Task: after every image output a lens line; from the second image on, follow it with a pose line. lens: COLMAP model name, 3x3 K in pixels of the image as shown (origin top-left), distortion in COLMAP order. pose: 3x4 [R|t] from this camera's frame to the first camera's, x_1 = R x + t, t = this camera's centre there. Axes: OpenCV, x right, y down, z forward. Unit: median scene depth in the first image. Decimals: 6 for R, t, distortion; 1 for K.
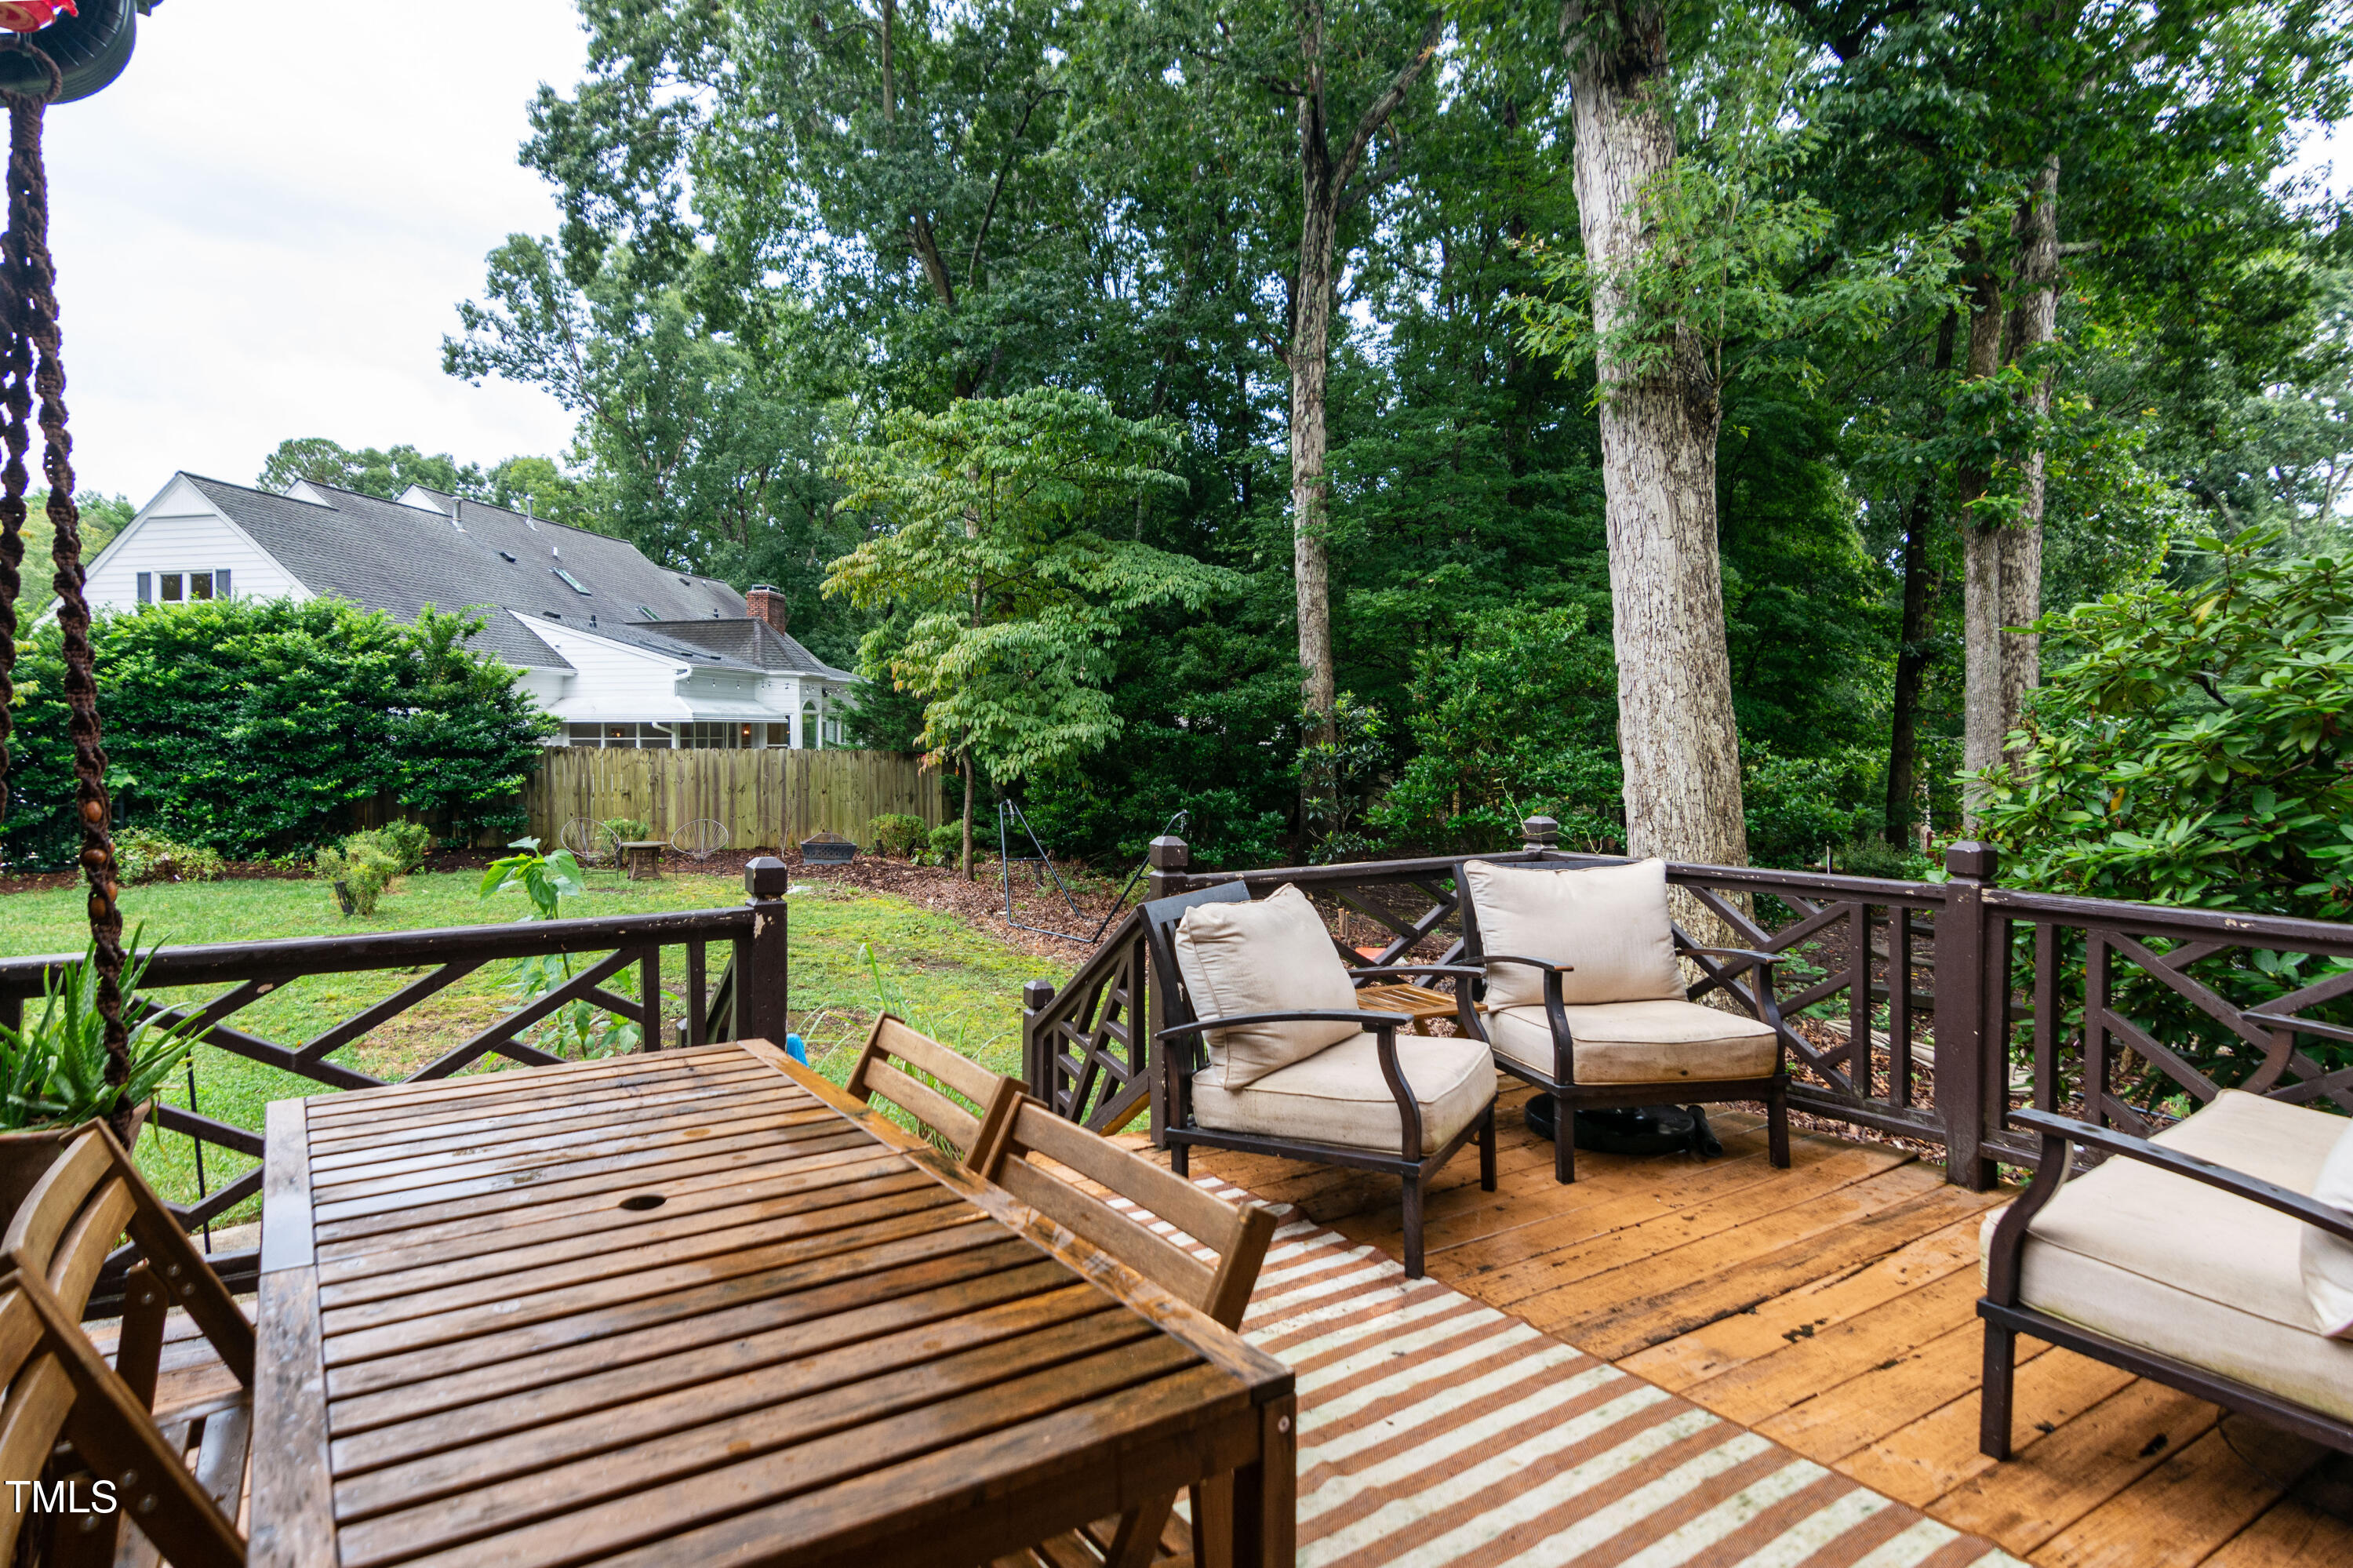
lens RADIAL K [[1279.8, 0, 1167.8], [0, 1279.8, 743.7], [0, 0, 1]] dist [-0.000192, 0.000415]
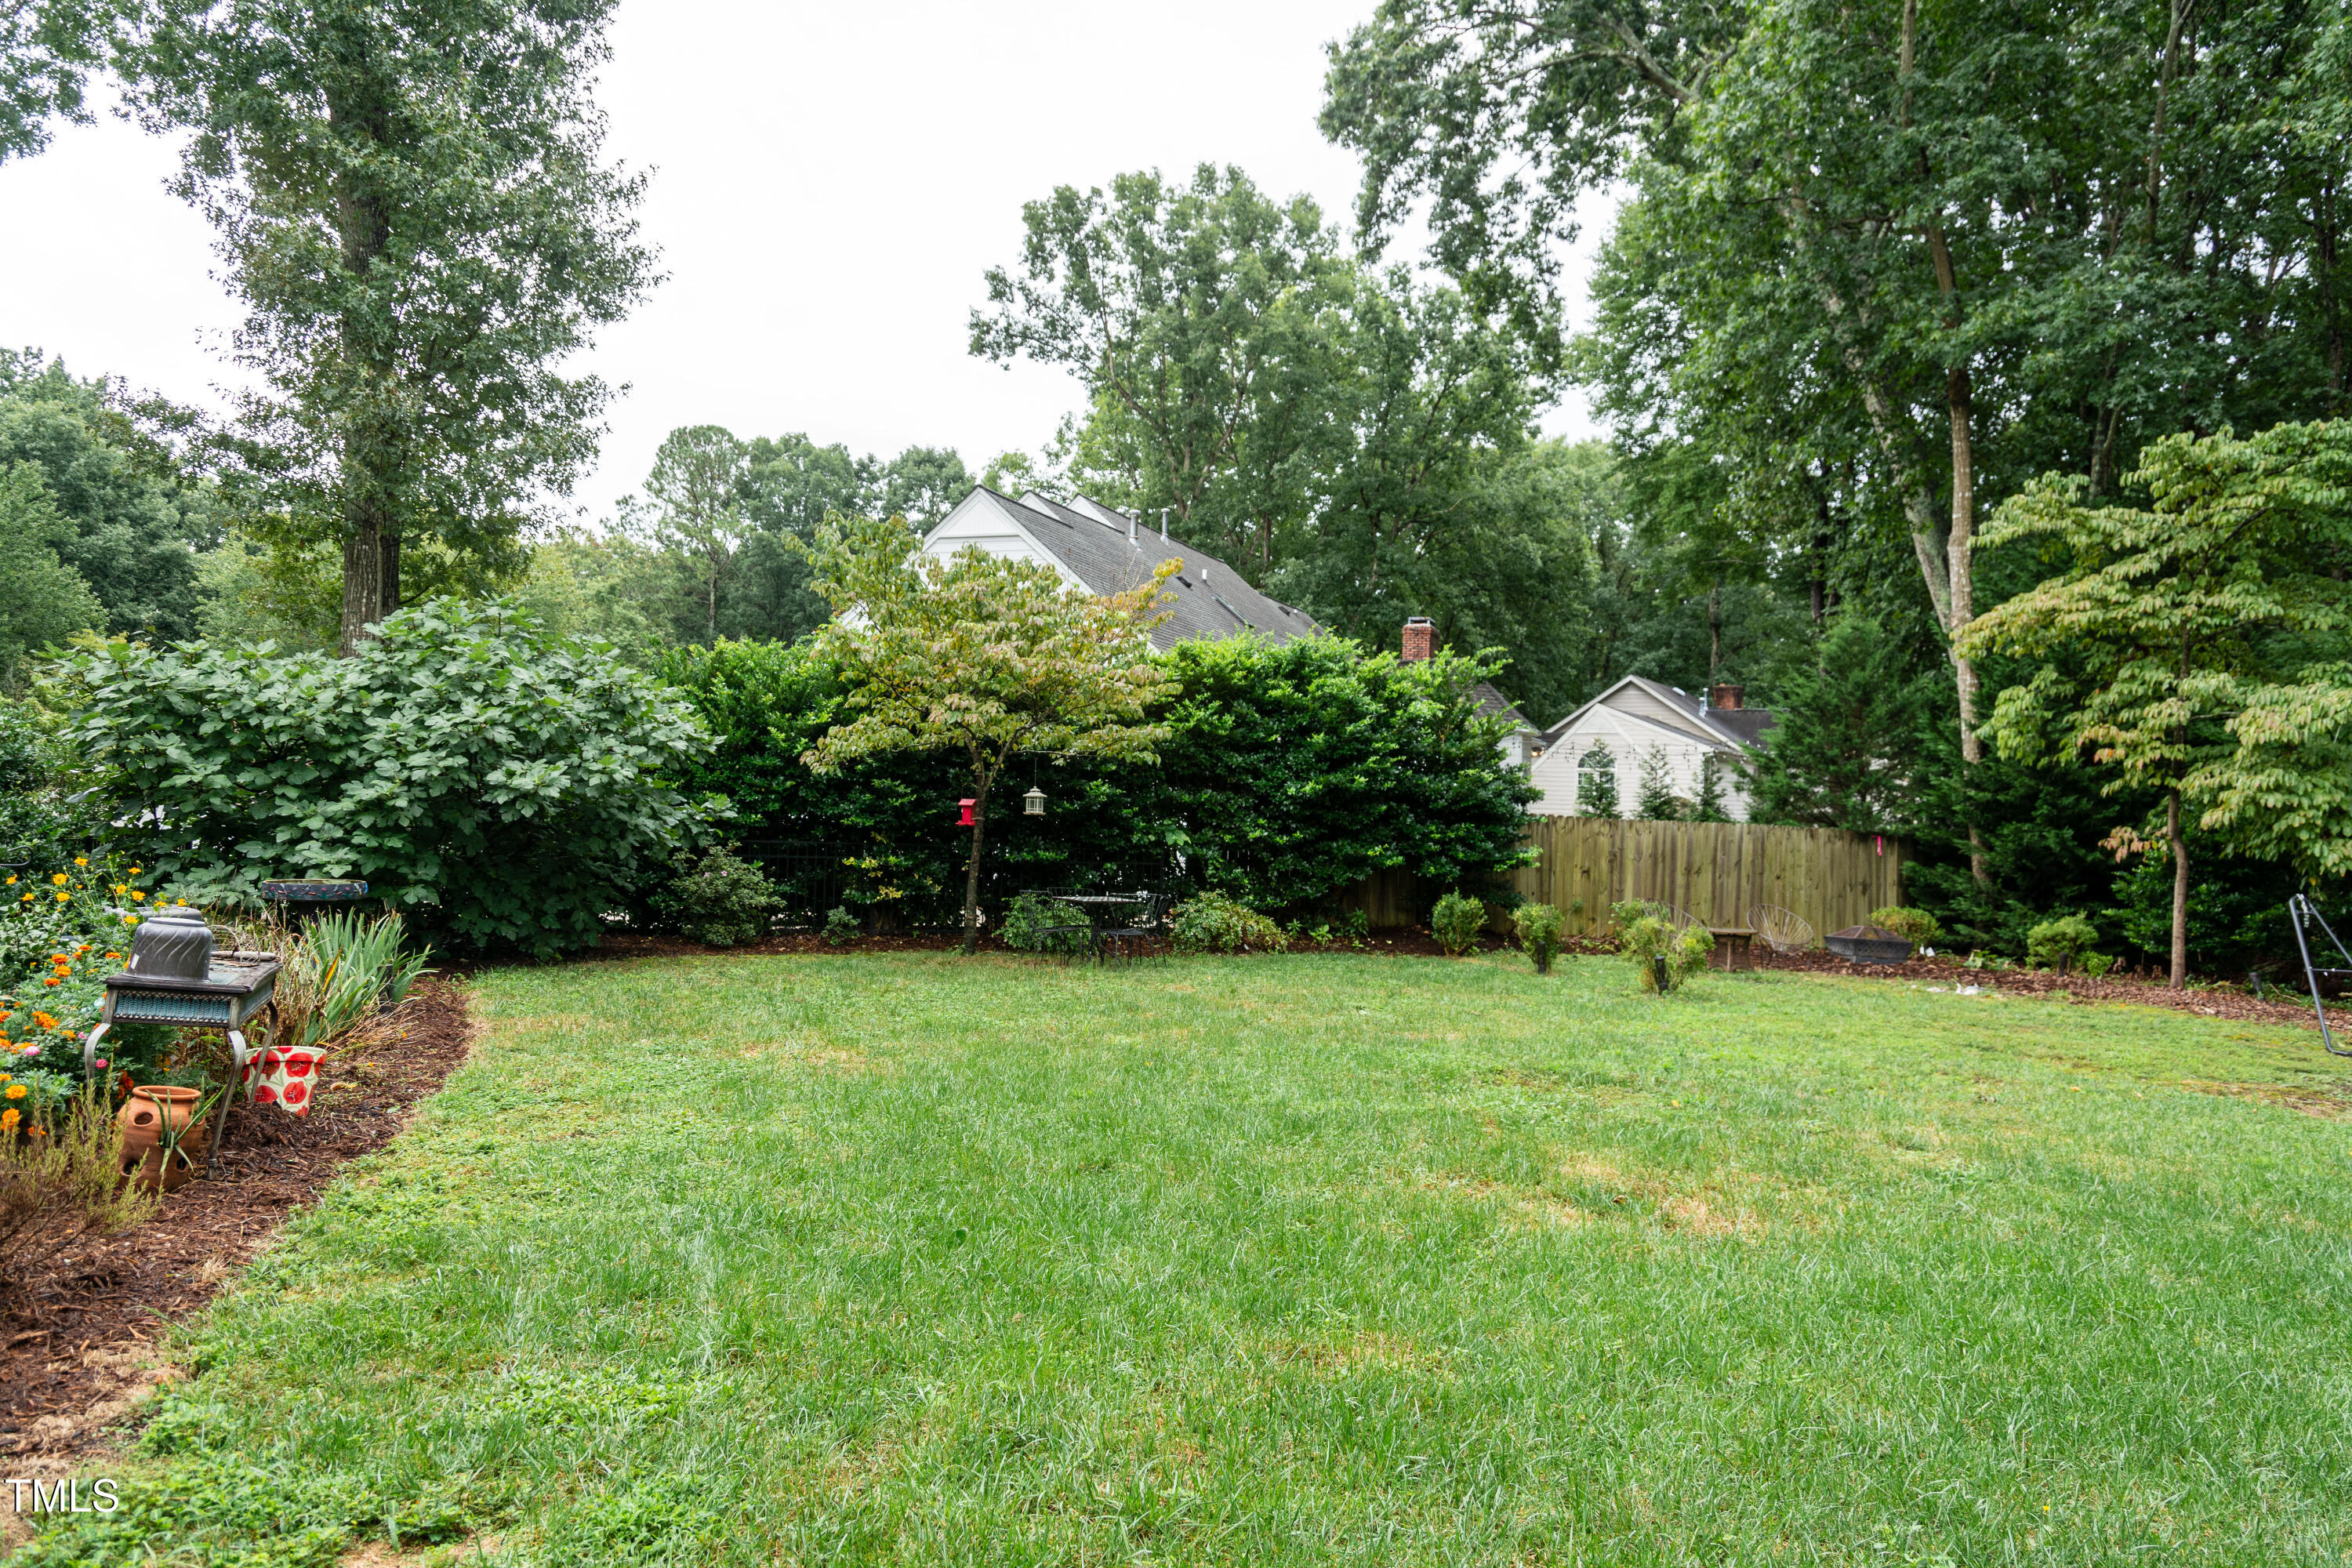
lens RADIAL K [[1755.0, 0, 1176.0], [0, 1755.0, 784.0], [0, 0, 1]] dist [-0.005435, -0.000788]
pose [[0.990446, 0.029004, -0.134819, -0.422503], [-0.031955, 0.999294, -0.019777, 0.010214], [0.134150, 0.023896, 0.990673, -0.153218]]
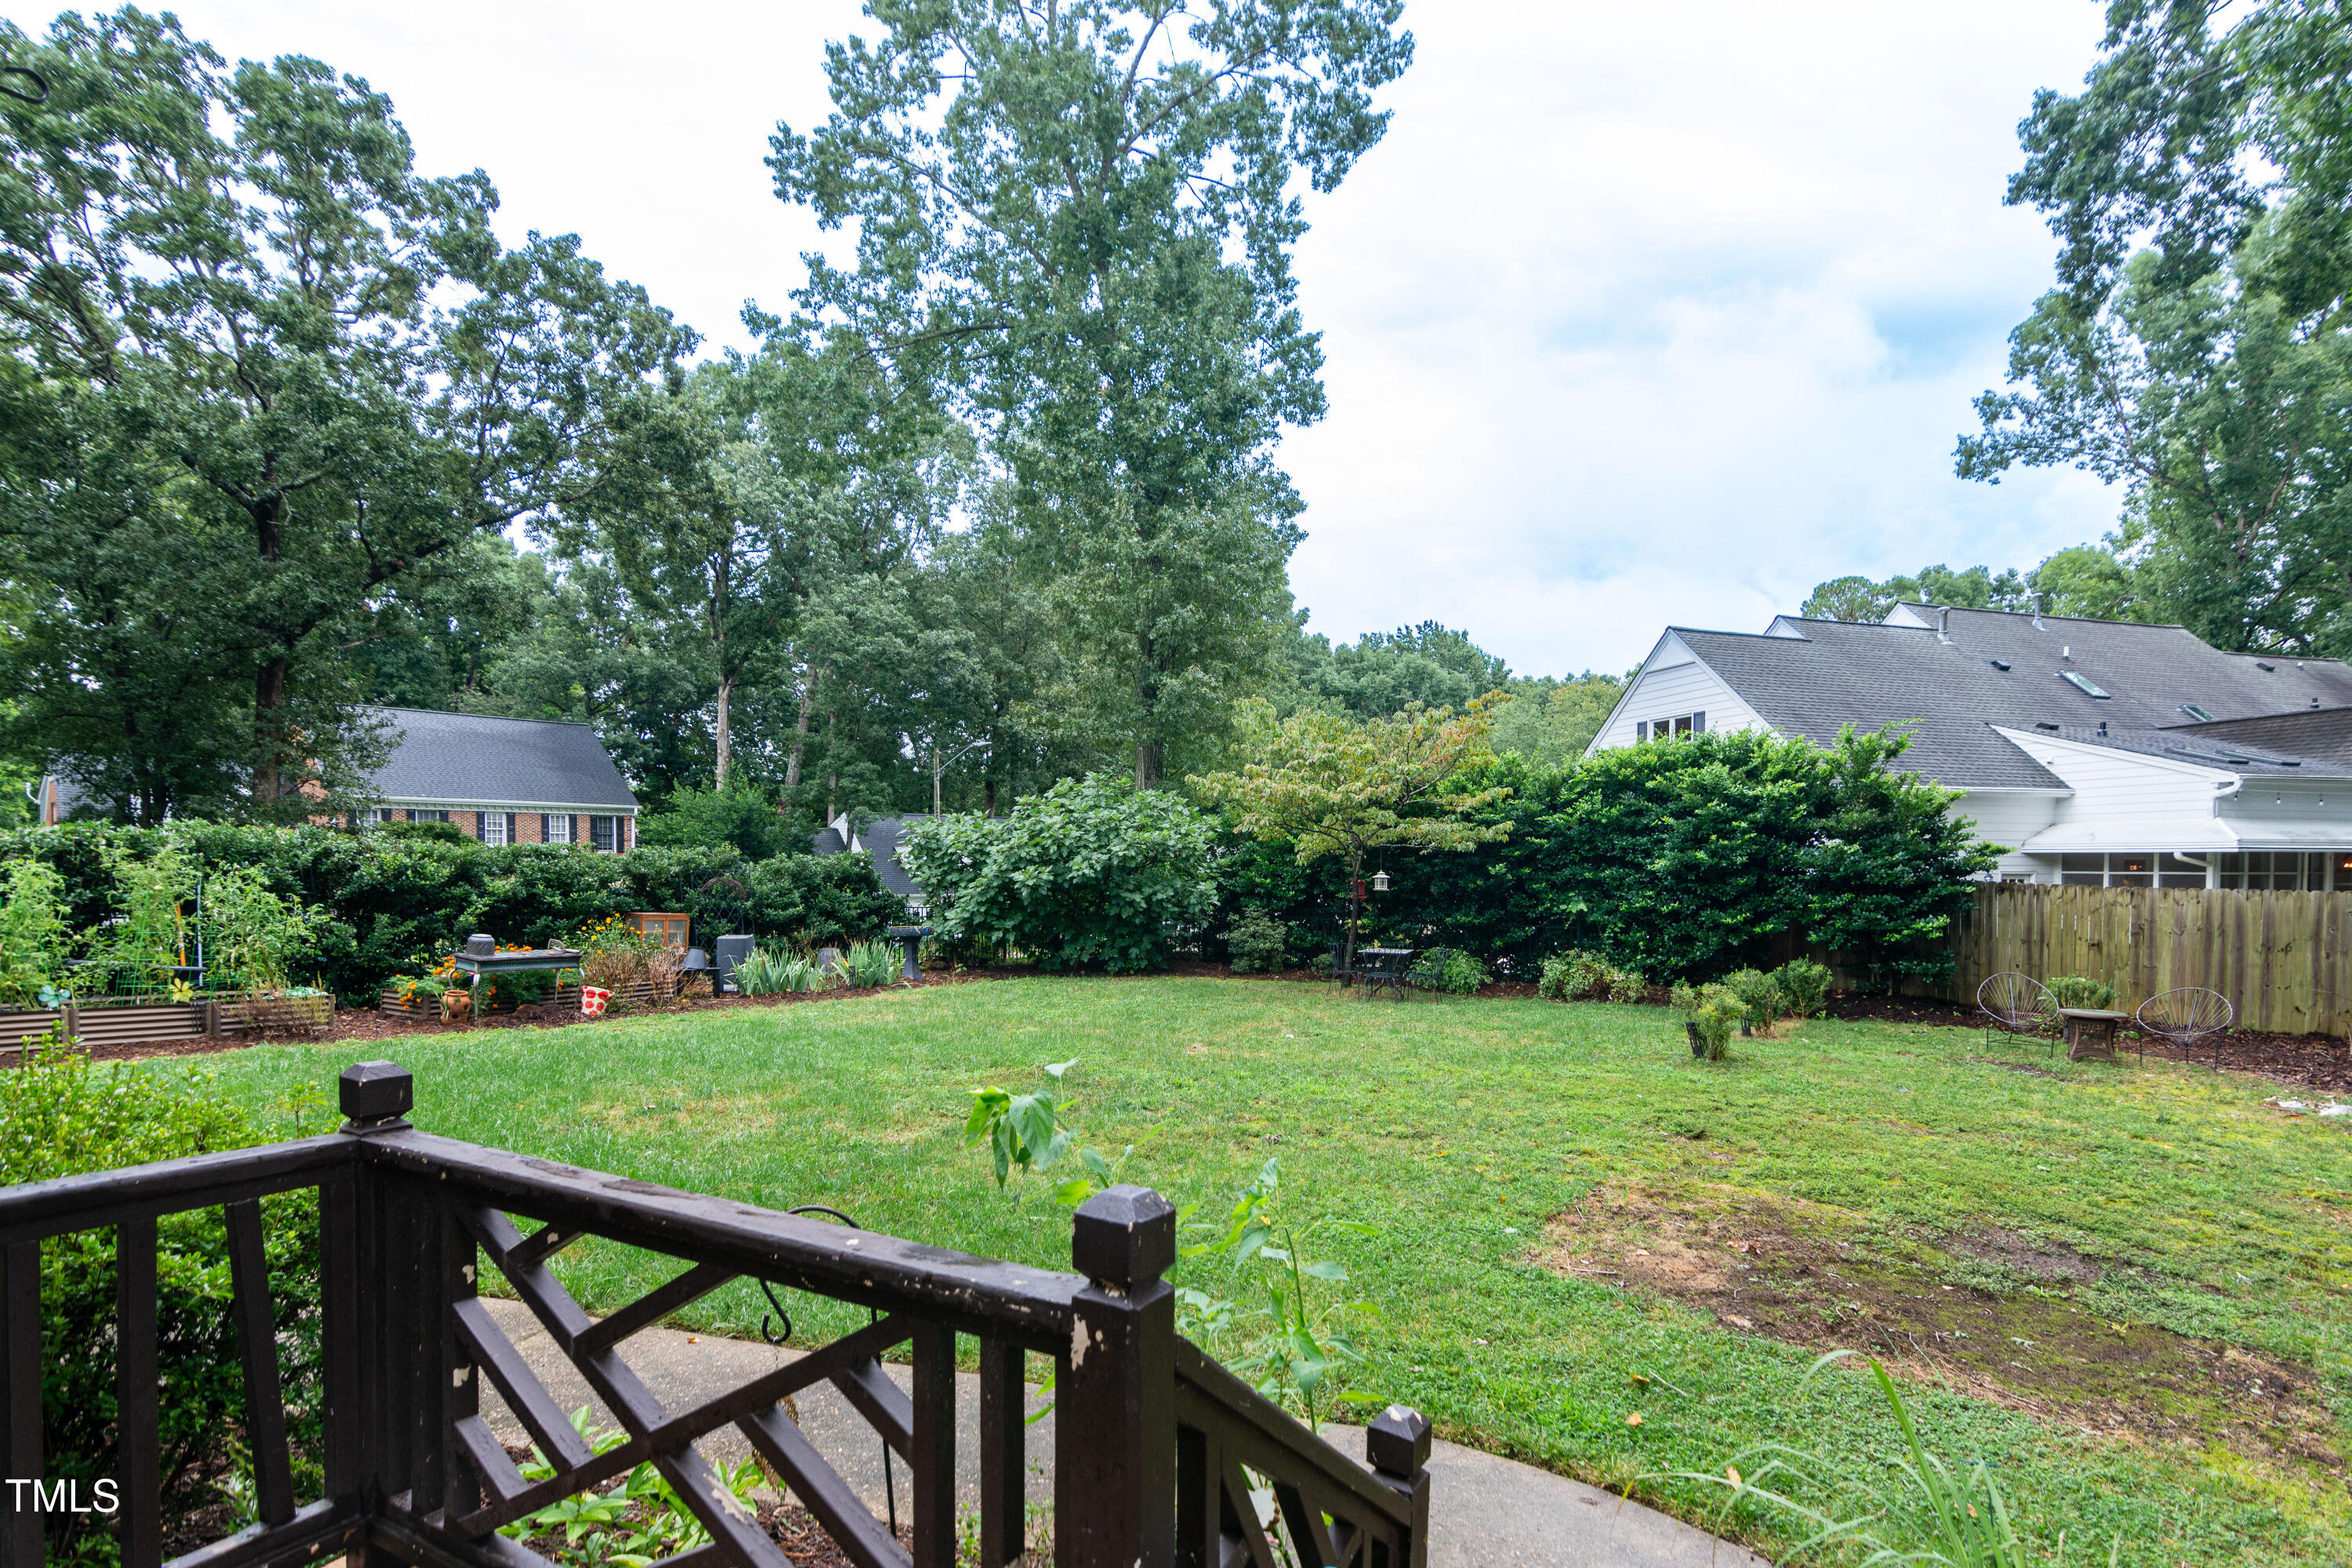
lens RADIAL K [[1256.6, 0, 1168.7], [0, 1256.6, 887.5], [0, 0, 1]] dist [0.004536, 0.002667]
pose [[0.444894, 0.021489, -0.895325, 0.011357], [-0.010922, 0.999768, 0.018568, -0.003228], [0.895516, 0.001518, 0.445026, 0.117303]]
